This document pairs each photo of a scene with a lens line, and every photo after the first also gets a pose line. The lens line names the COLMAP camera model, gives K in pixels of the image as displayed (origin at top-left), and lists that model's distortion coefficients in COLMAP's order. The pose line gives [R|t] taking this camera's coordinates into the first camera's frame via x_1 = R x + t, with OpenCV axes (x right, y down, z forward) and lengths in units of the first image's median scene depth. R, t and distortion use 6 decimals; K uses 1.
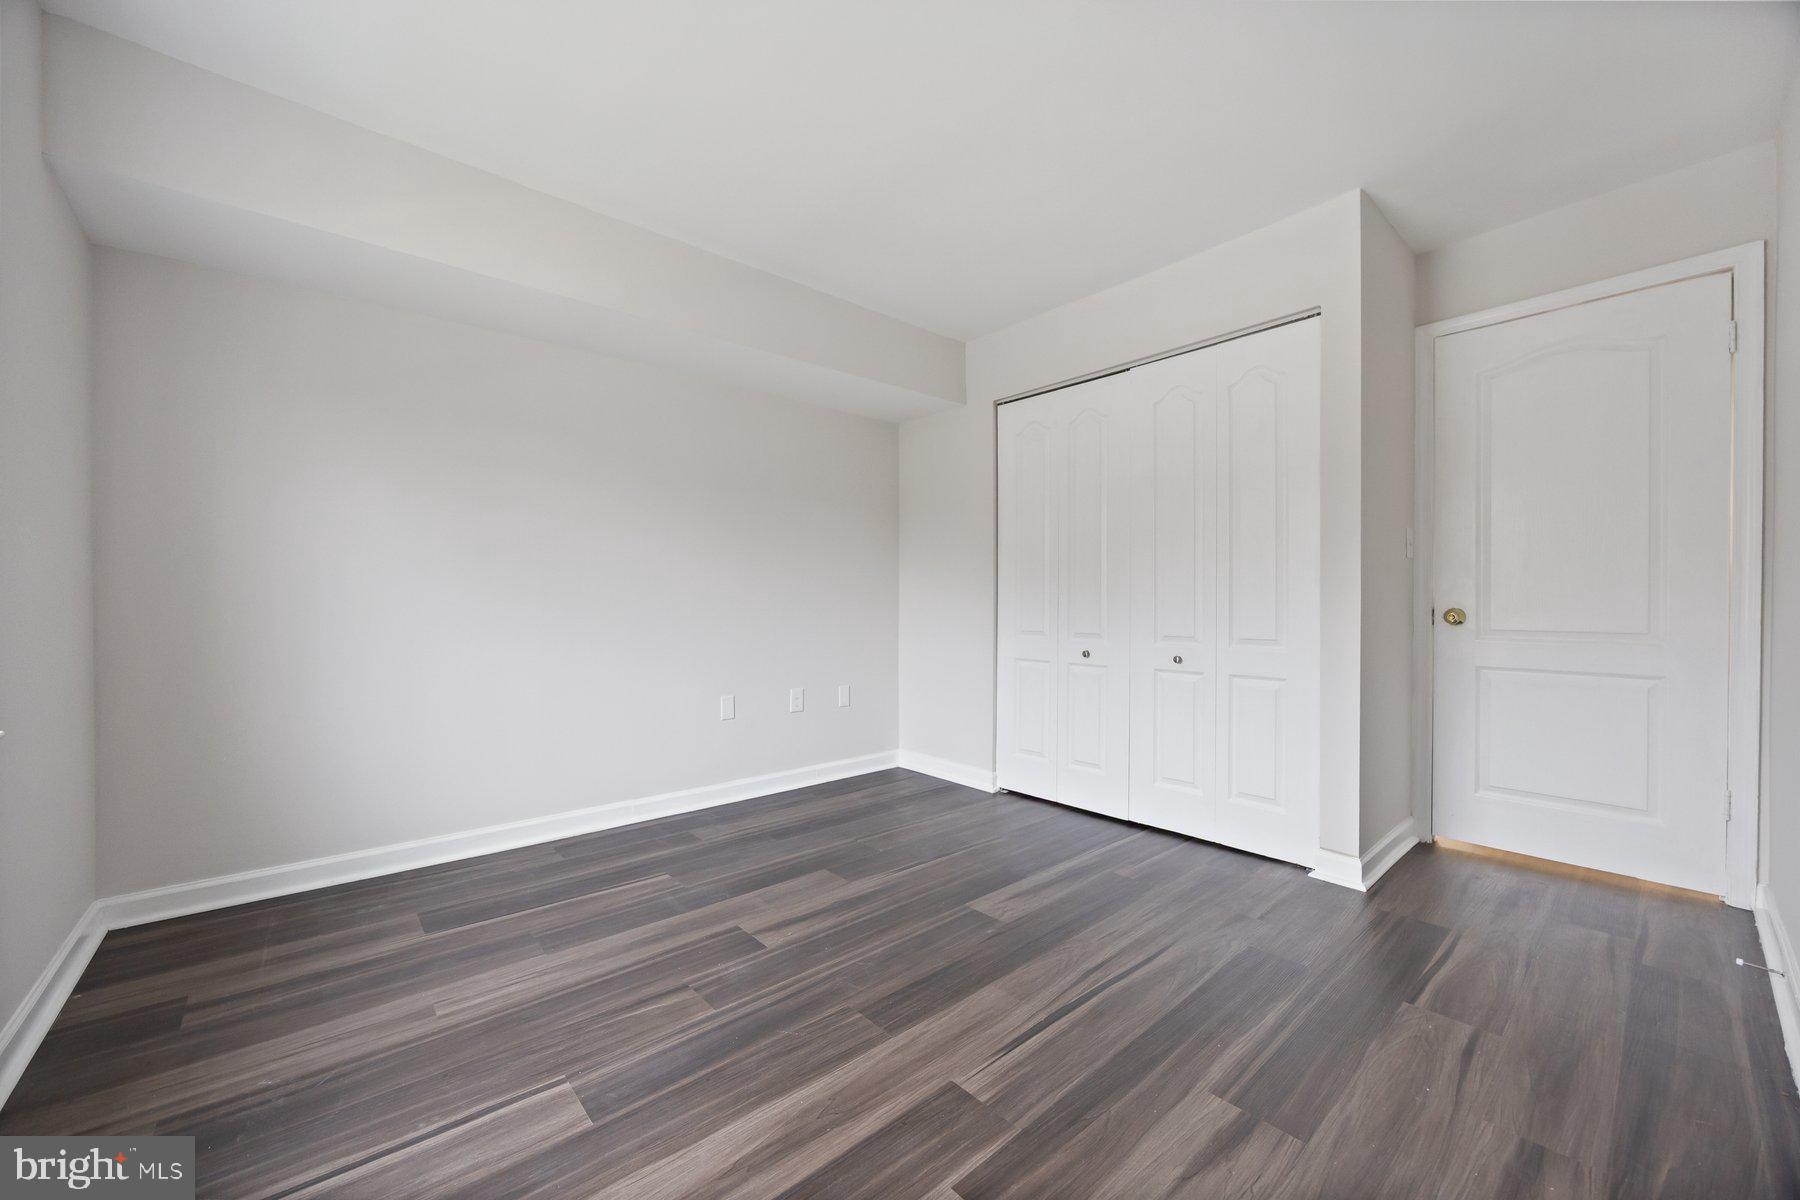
lens RADIAL K [[690.7, 0, 881.8], [0, 690.7, 604.9], [0, 0, 1]] dist [-0.001192, -0.000240]
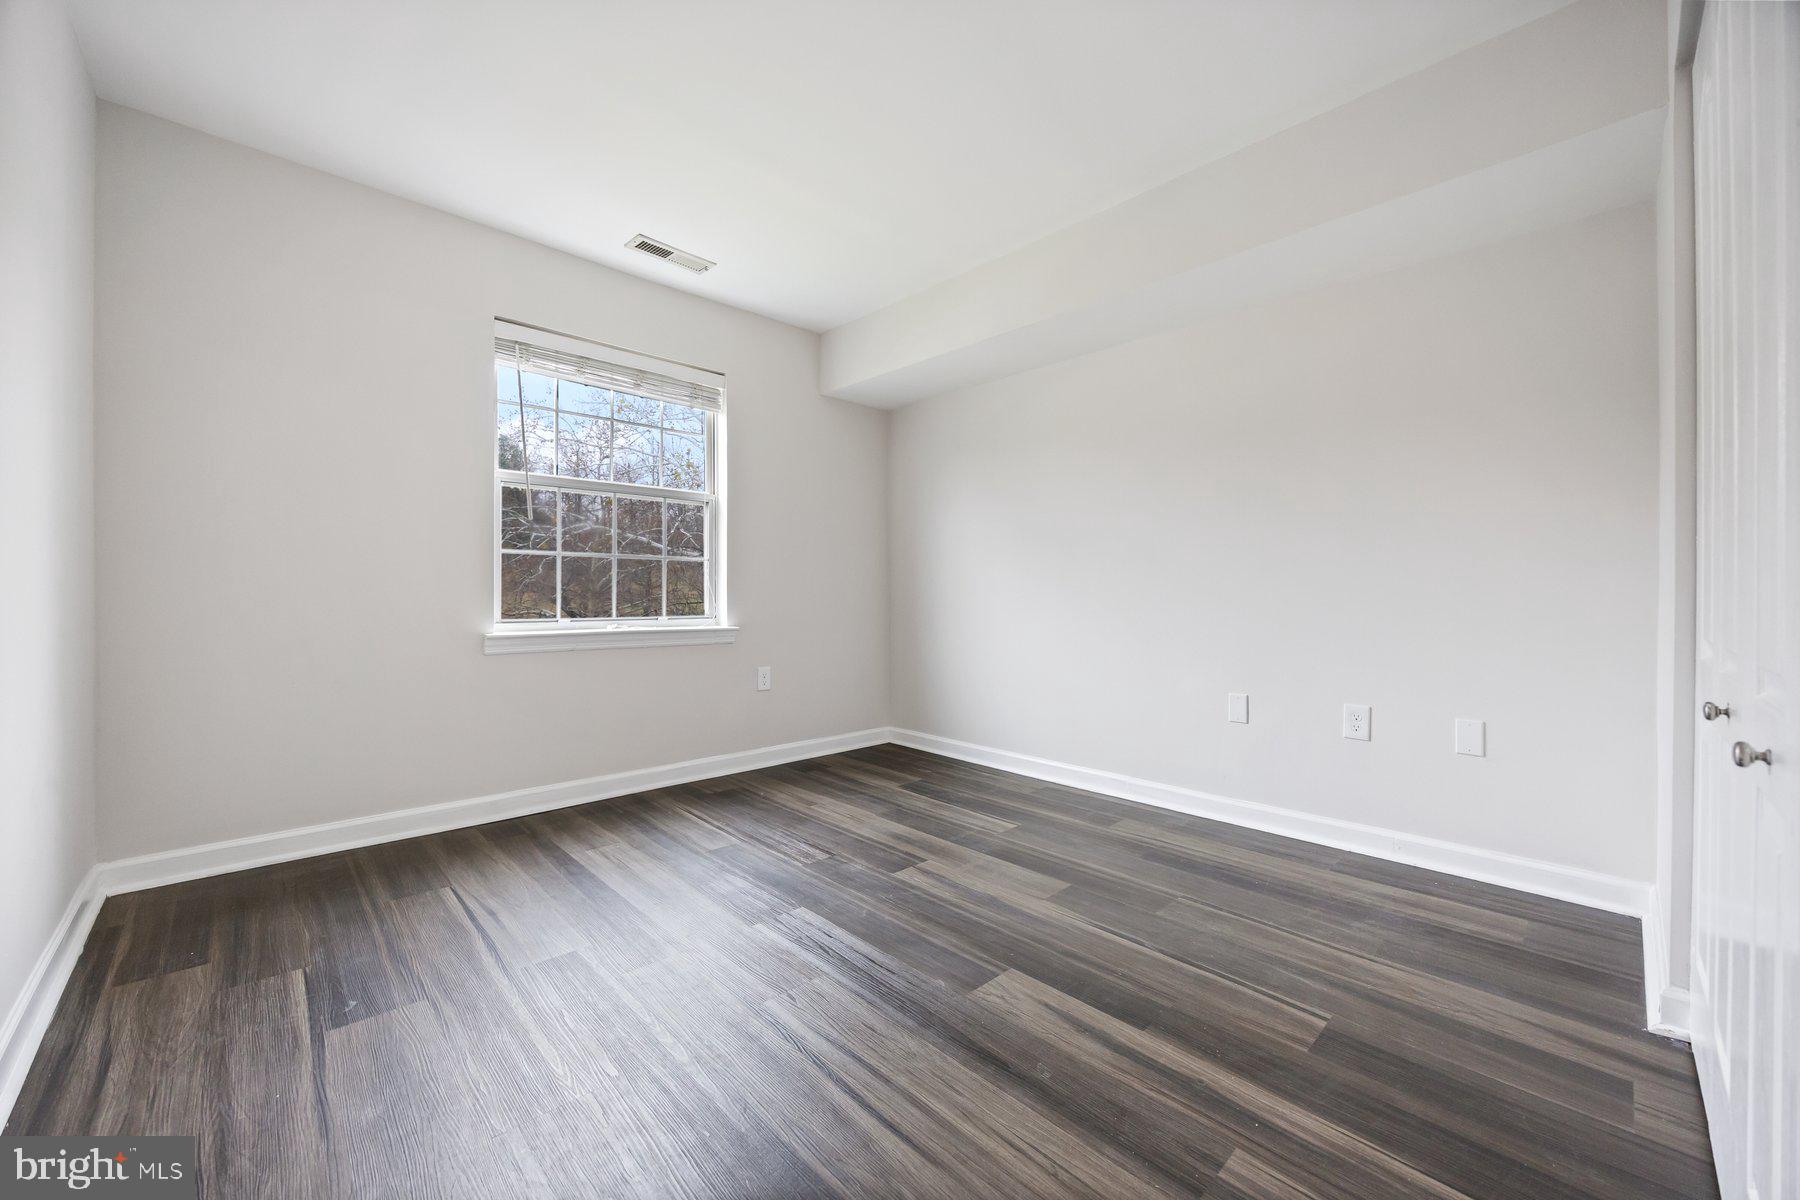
lens RADIAL K [[690.7, 0, 890.7], [0, 690.7, 607.9], [0, 0, 1]] dist [-0.001192, -0.000240]
pose [[0.021690, 0.016479, -0.999629, 0.820319], [0.003160, 0.999858, 0.016551, 0.019931], [0.999760, -0.003518, 0.021634, 0.797848]]
